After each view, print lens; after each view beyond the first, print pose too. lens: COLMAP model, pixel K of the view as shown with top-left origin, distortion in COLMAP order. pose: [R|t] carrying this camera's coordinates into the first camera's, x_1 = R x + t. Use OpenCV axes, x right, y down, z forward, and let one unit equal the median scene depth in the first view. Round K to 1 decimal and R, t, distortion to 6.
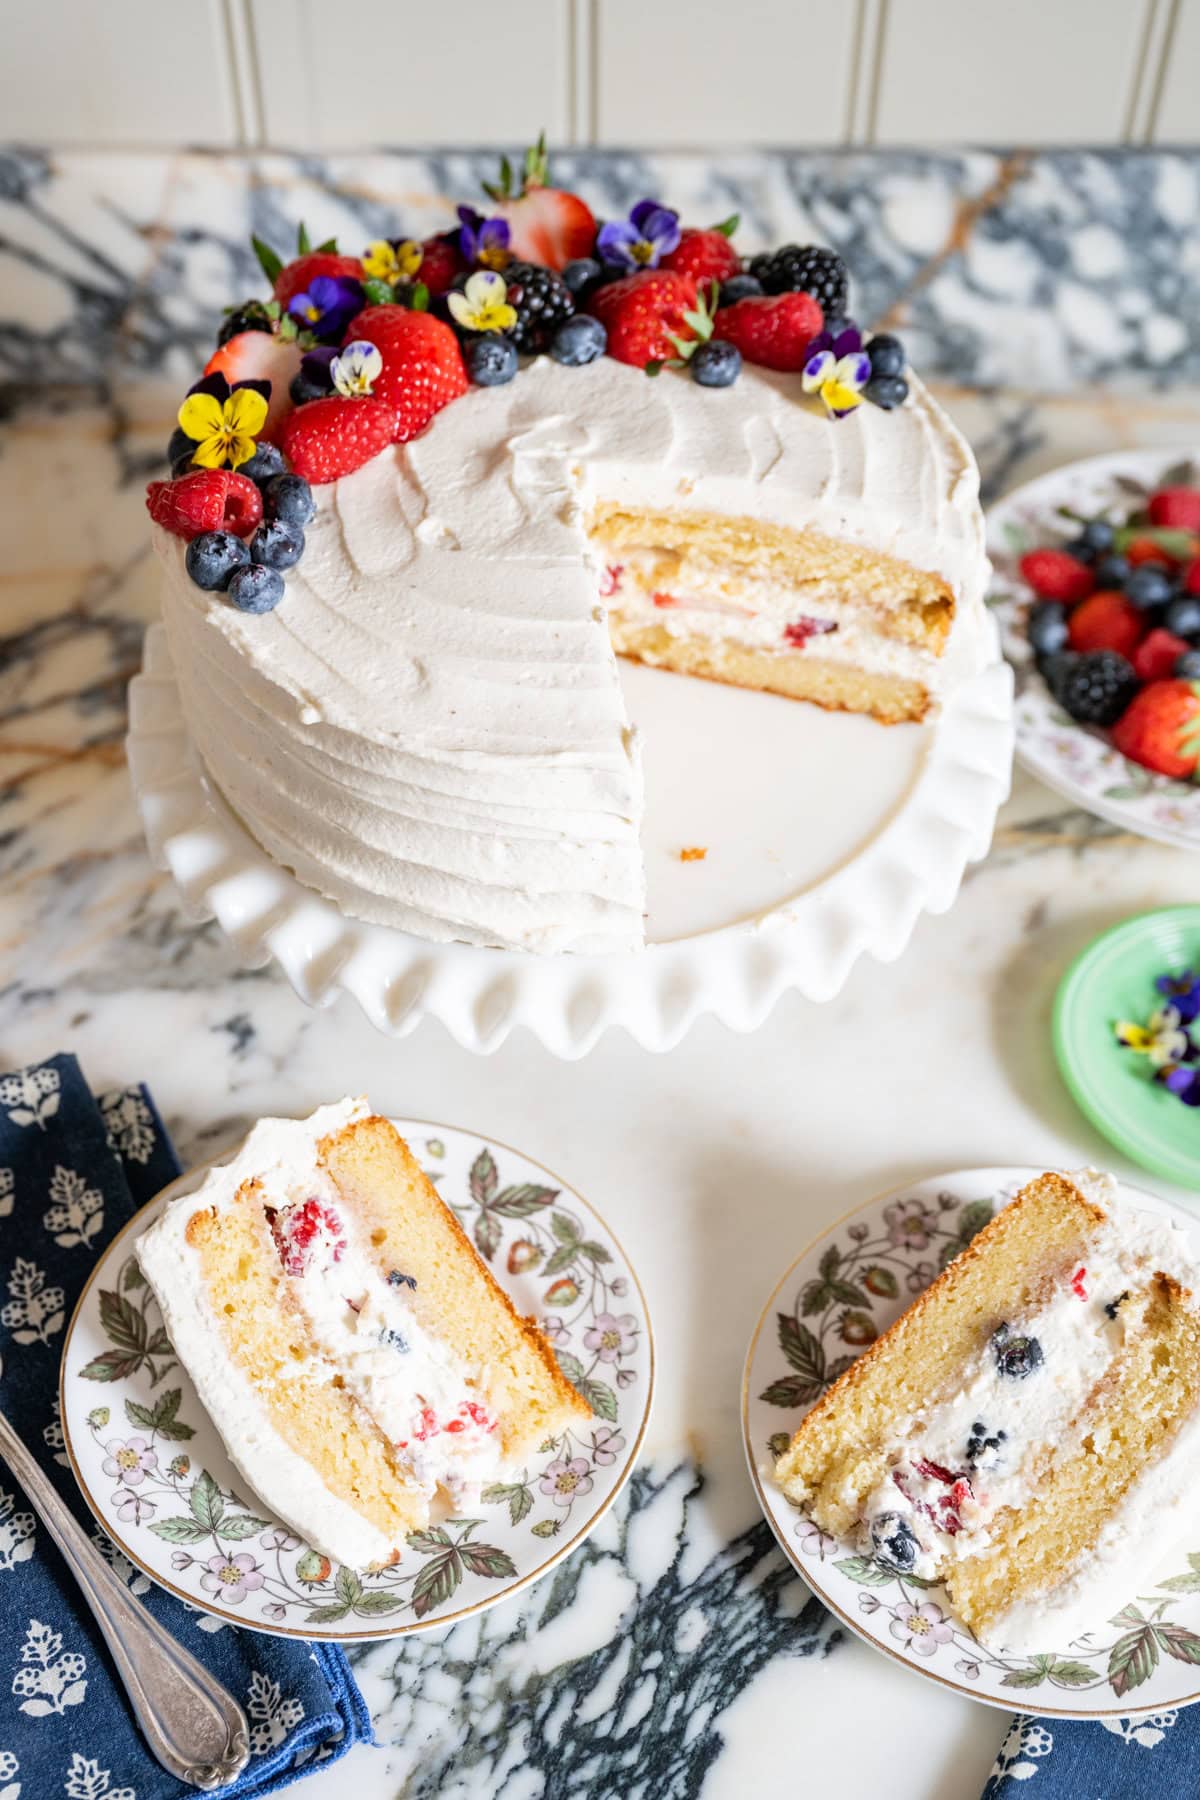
lens RADIAL K [[2213.3, 0, 560.3], [0, 2213.3, 841.7], [0, 0, 1]] dist [0.000093, 0.000000]
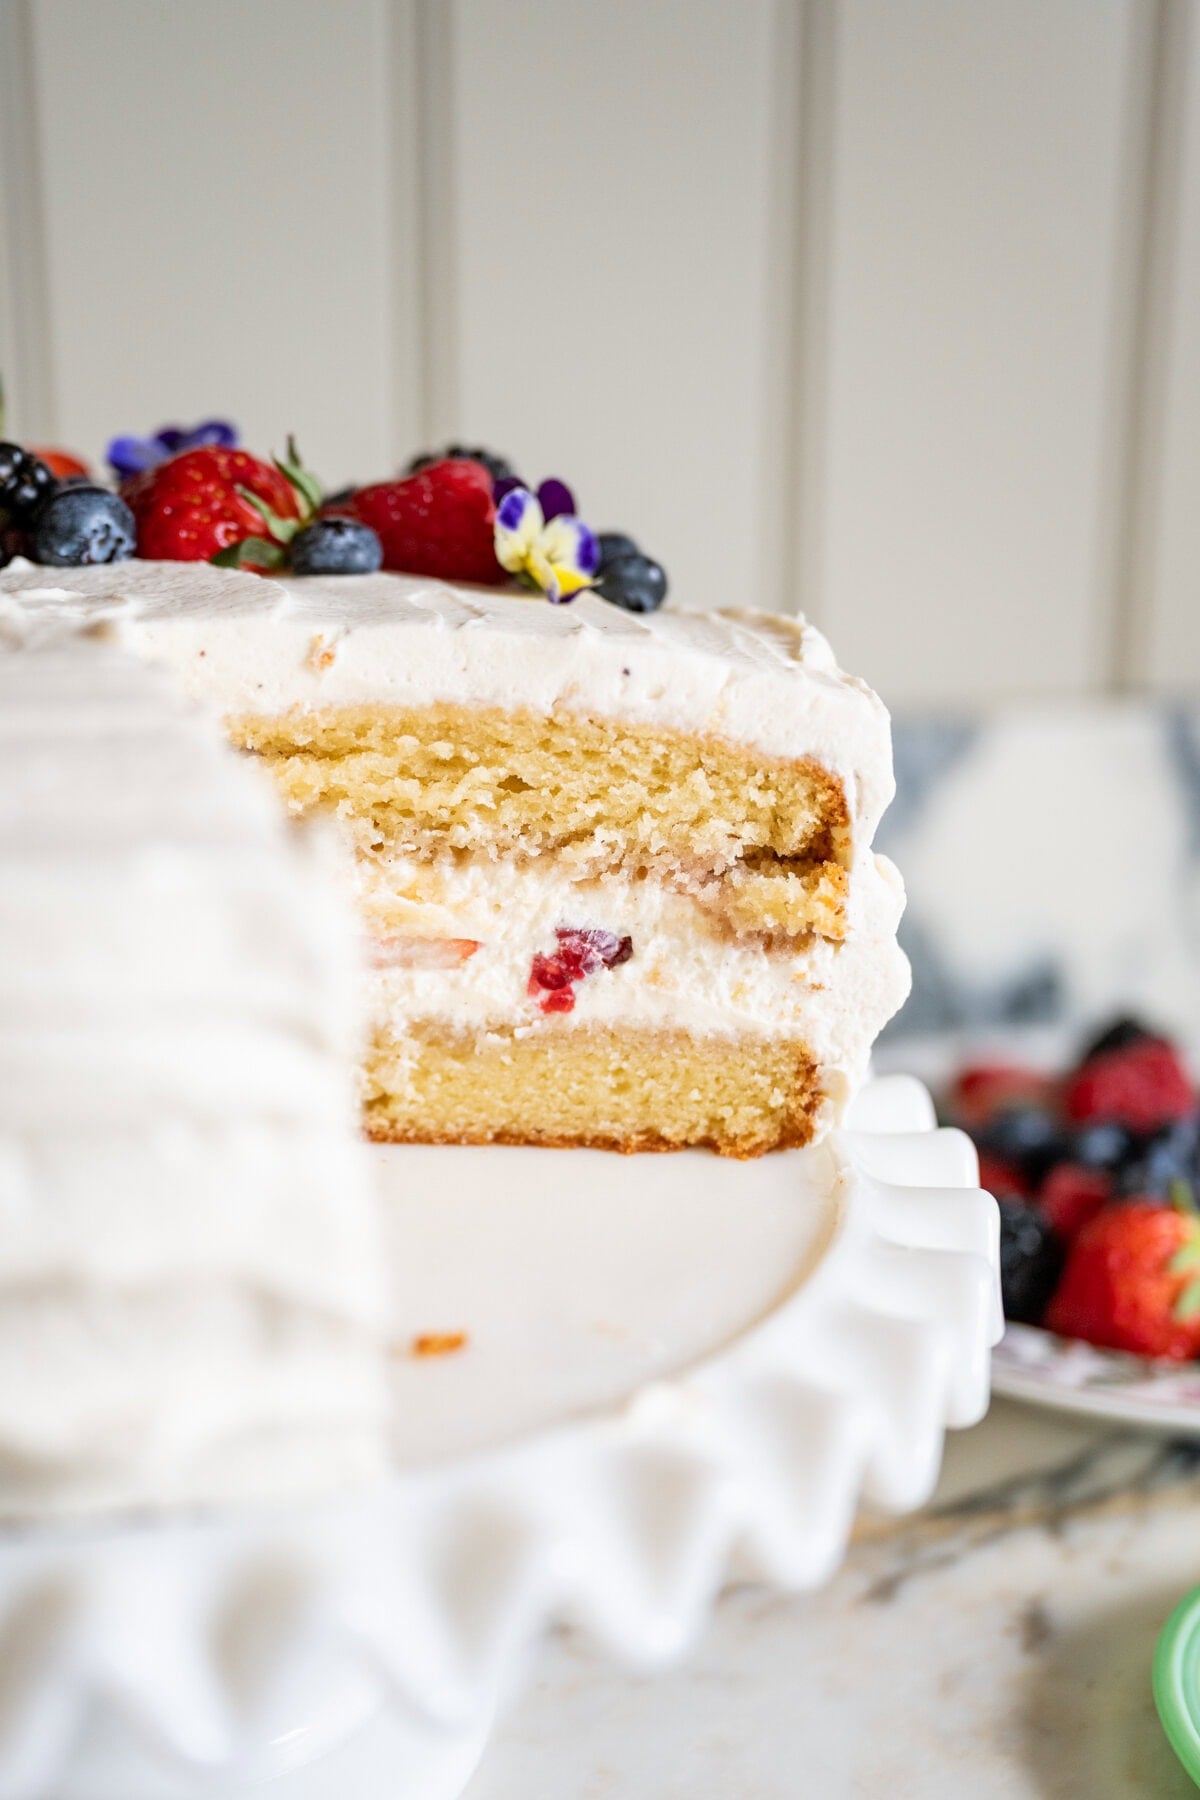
lens RADIAL K [[2259.2, 0, 543.8], [0, 2259.2, 901.0], [0, 0, 1]] dist [0.015097, 0.000000]
pose [[0.966218, -0.060485, 0.250527, -0.030954], [0.184362, 0.841468, -0.507880, 0.176150], [-0.180091, 0.536911, 0.824193, 0.597437]]
